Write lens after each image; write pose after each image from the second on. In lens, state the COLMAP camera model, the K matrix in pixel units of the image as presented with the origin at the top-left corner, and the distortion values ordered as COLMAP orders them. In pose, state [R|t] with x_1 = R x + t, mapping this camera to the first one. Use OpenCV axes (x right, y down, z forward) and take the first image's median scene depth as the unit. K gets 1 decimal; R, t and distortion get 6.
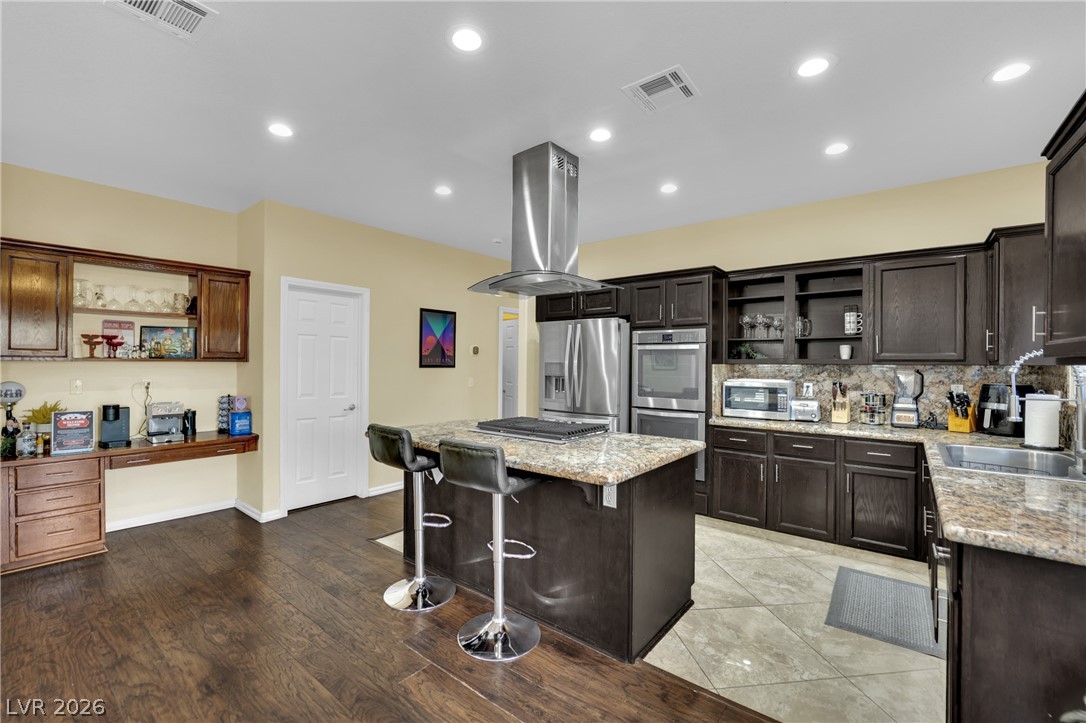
lens RADIAL K [[455.6, 0, 555.9], [0, 455.6, 364.1], [0, 0, 1]] dist [-0.023701, -0.000218]
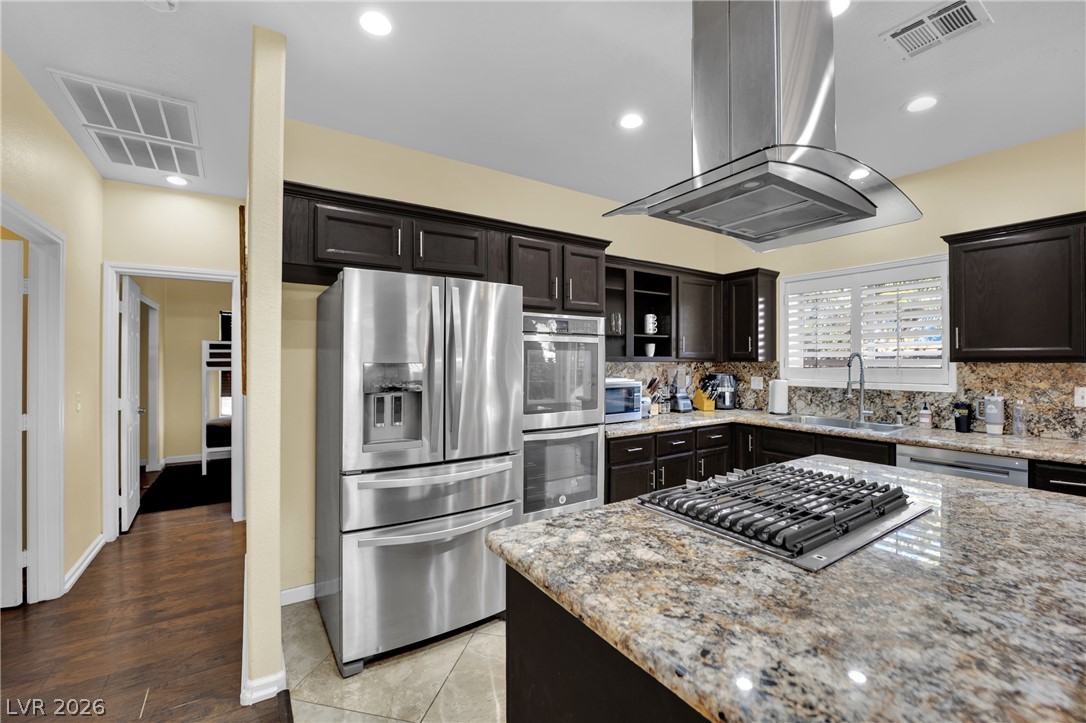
lens RADIAL K [[453.2, 0, 542.7], [0, 453.2, 359.2], [0, 0, 1]] dist [-0.001667, -0.000214]
pose [[0.321899, -0.005826, 0.946756, -0.471495], [0.002360, 0.999983, 0.005351, -0.010926], [-0.946771, 0.000512, 0.321908, 0.881416]]
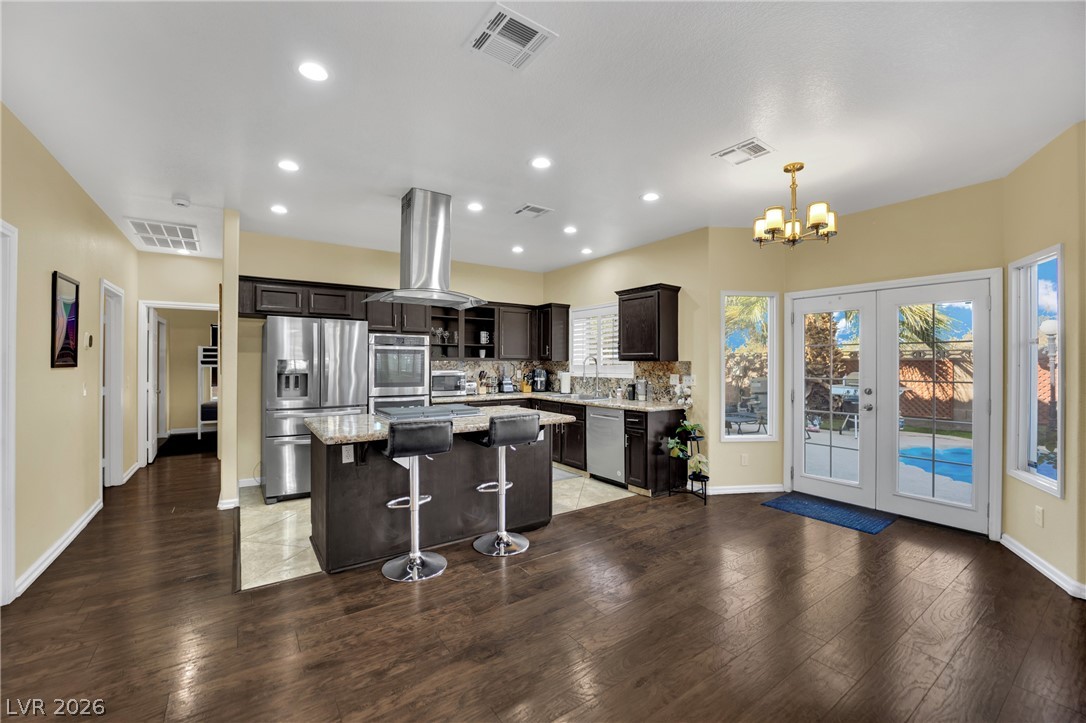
lens RADIAL K [[434.4, 0, 541.2], [0, 434.4, 361.5], [0, 0, 1]] dist [-0.000724, -0.000056]
pose [[0.294267, -0.005936, 0.955705, -0.895402], [-0.000145, 0.999980, 0.006256, -0.007078], [-0.955723, -0.001979, 0.294261, 0.279702]]
